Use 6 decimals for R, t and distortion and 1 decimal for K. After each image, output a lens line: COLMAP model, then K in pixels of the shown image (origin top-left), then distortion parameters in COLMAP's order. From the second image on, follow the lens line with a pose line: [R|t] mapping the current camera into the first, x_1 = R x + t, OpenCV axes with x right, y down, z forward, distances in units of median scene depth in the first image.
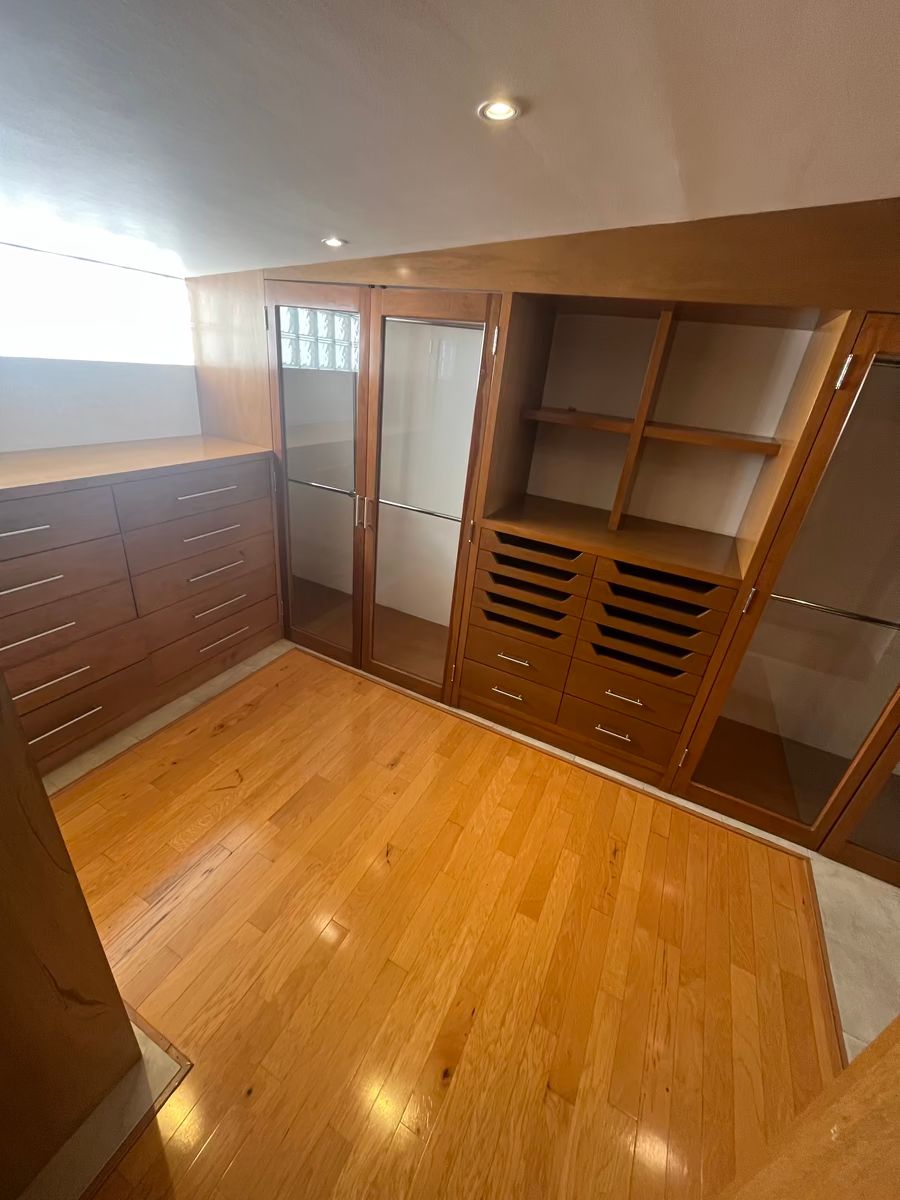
lens RADIAL K [[484.7, 0, 448.9], [0, 484.7, 595.9], [0, 0, 1]] dist [-0.003334, 0.000670]
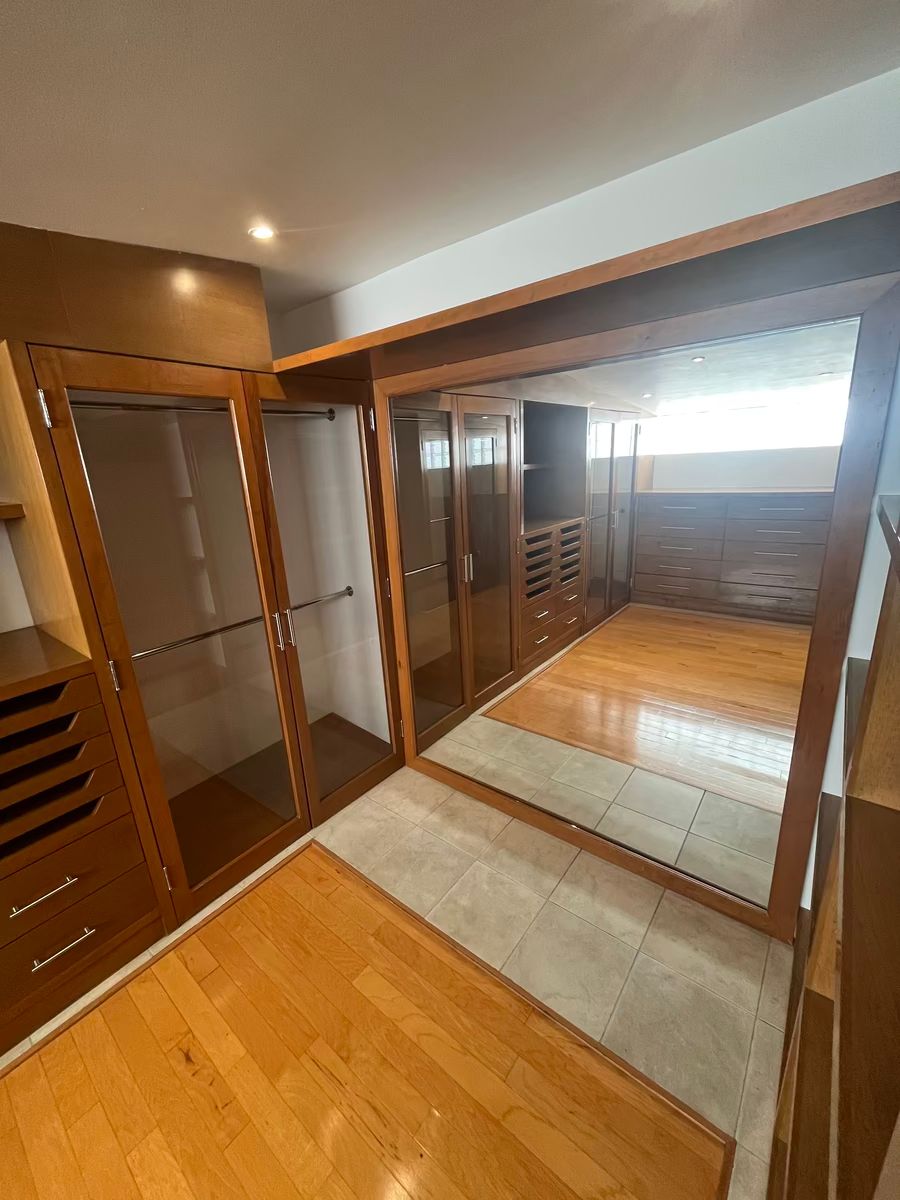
lens RADIAL K [[484.7, 0, 448.9], [0, 484.7, 595.9], [0, 0, 1]] dist [-0.003334, 0.000670]
pose [[0.192046, -0.369935, 0.908992, 0.023023], [0.493008, 0.837243, 0.236575, -0.016862], [-0.848564, 0.402707, 0.343170, 0.157693]]
